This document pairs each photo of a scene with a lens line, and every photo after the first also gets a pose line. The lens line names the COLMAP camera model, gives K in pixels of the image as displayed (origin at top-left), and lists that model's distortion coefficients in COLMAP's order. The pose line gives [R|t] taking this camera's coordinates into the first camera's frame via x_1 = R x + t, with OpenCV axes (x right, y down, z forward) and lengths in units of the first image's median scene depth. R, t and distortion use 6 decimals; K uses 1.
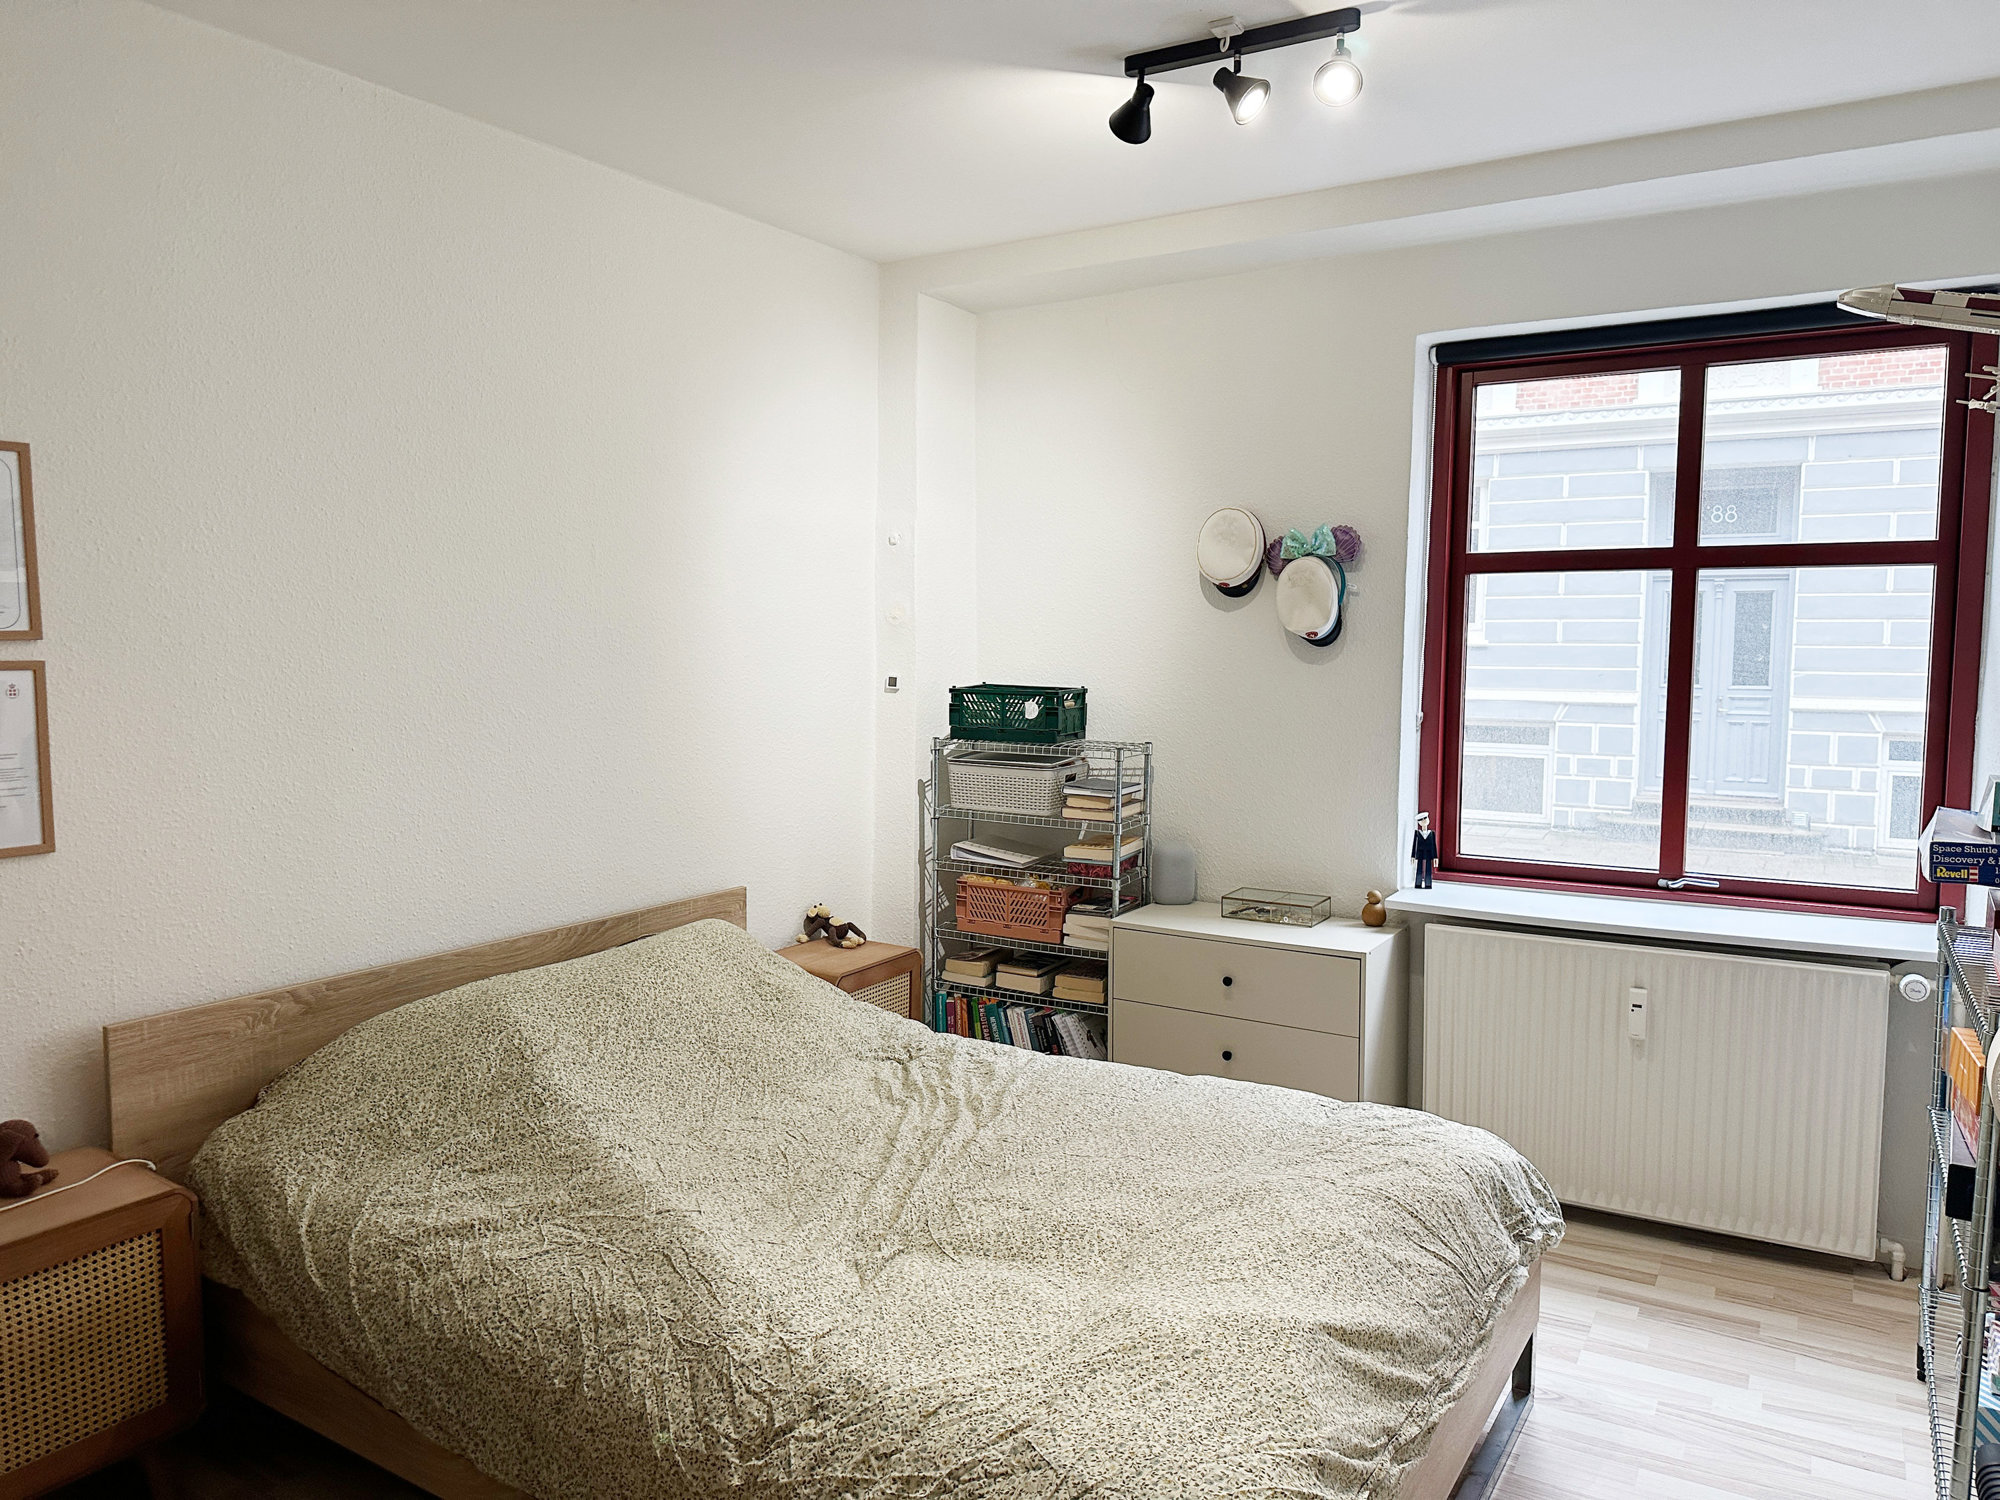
lens RADIAL K [[1421.4, 0, 1002.1], [0, 1421.4, 761.8], [0, 0, 1]] dist [0.006495, -0.002245]
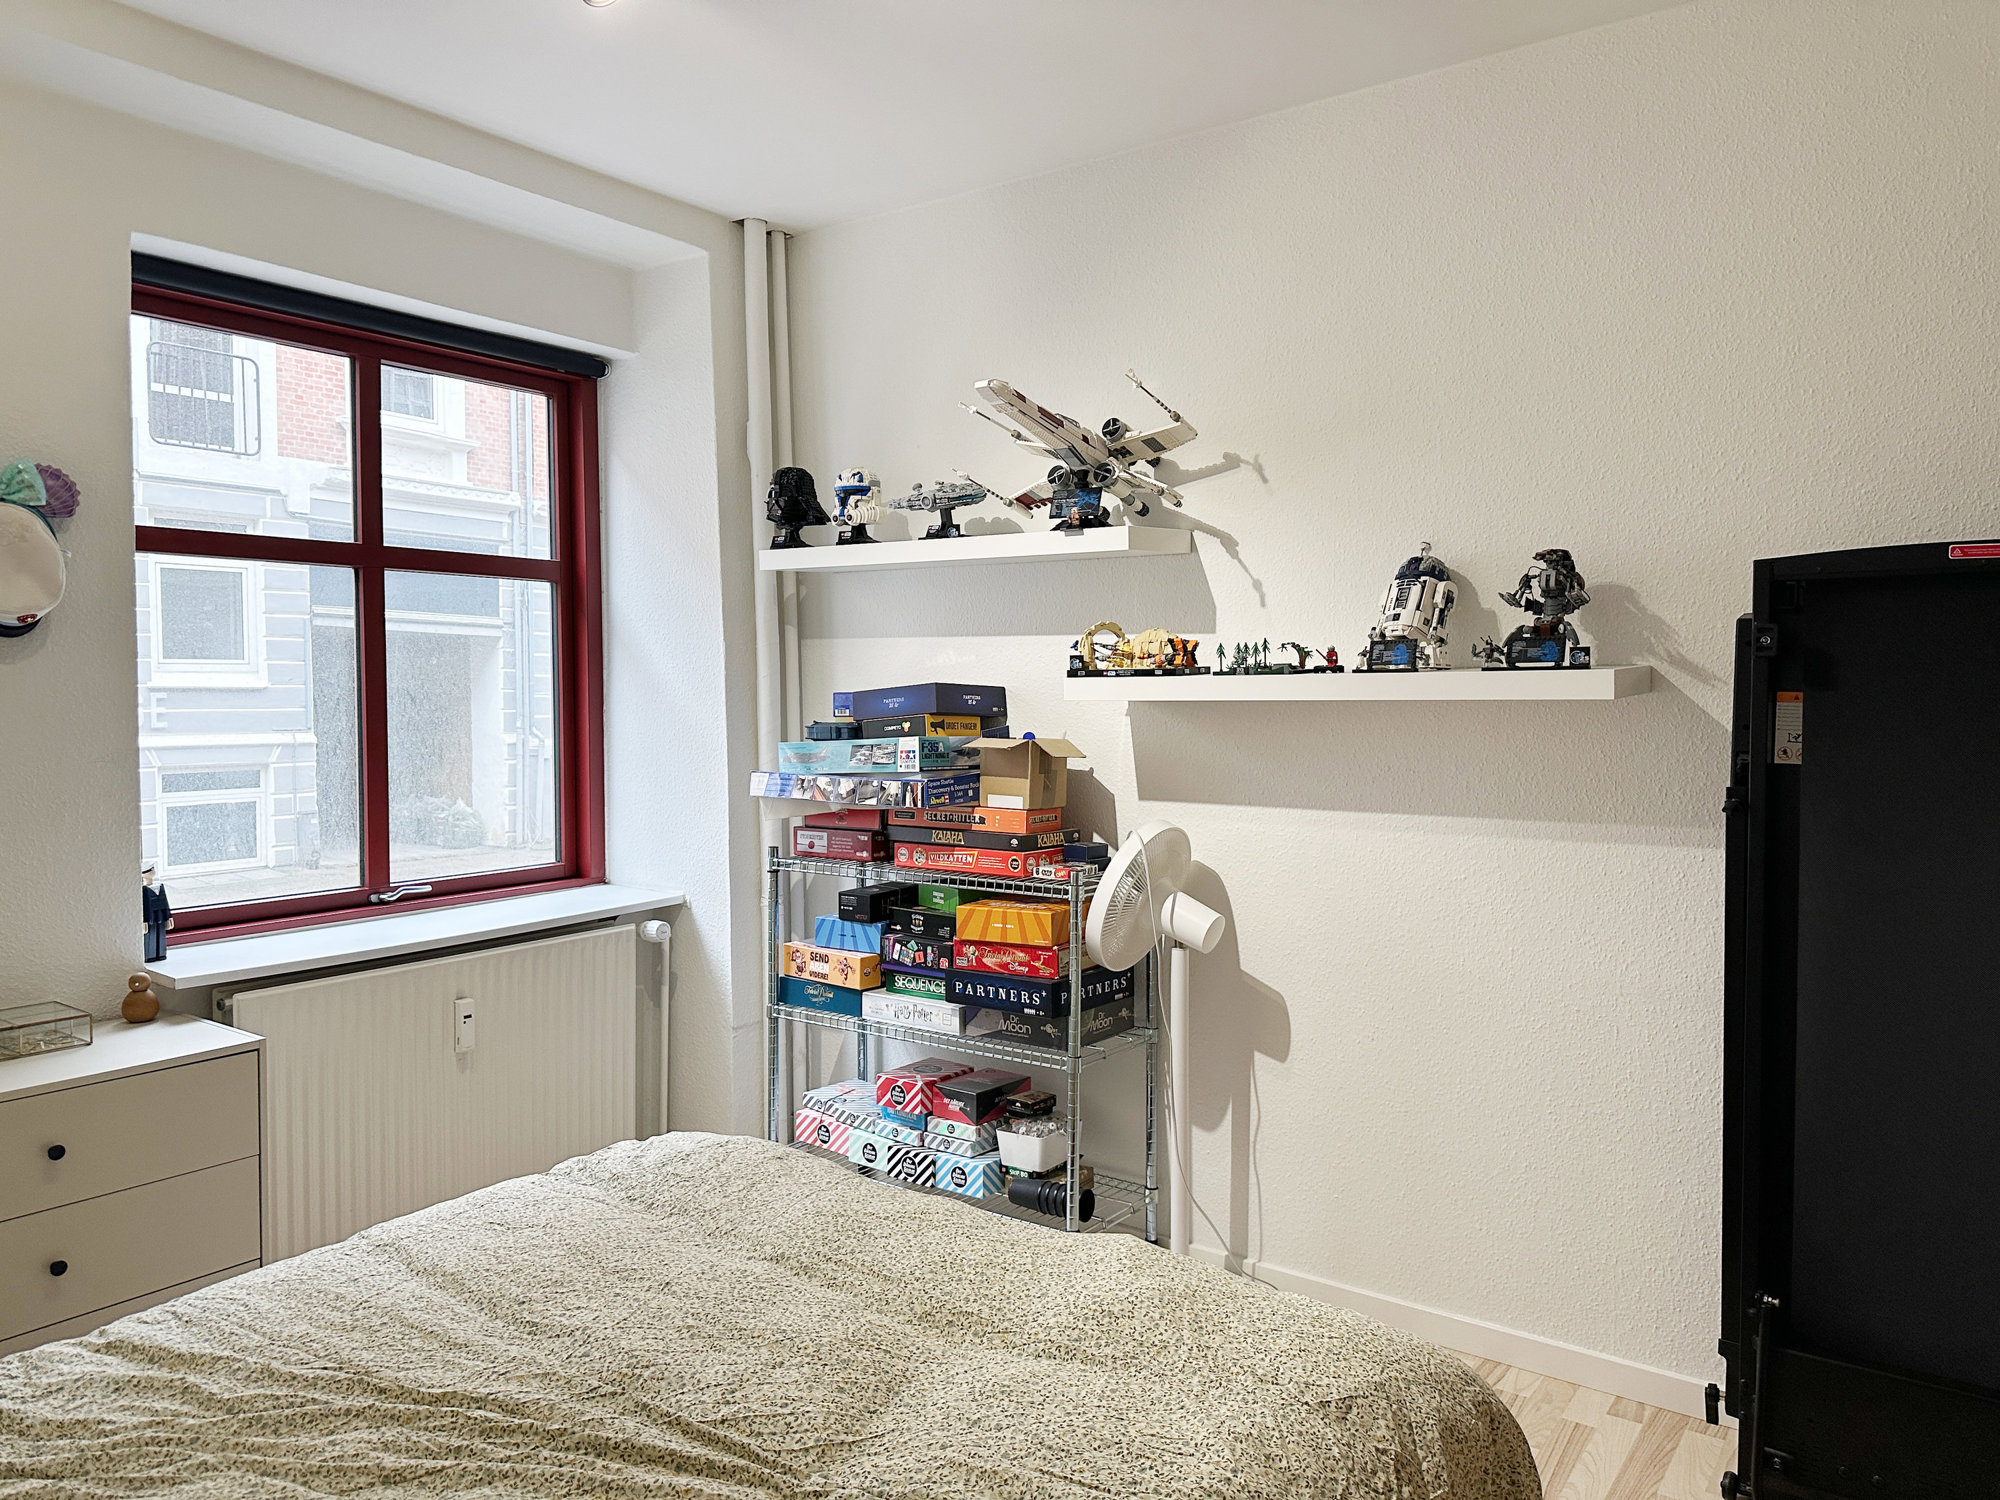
lens RADIAL K [[1421.4, 0, 999.8], [0, 1421.4, 741.6], [0, 0, 1]] dist [0.006495, -0.002245]
pose [[0.064926, -0.041377, 0.997032, -0.455865], [0.086901, 0.995579, 0.035657, -0.016426], [-0.994099, 0.084328, 0.068235, 0.523265]]
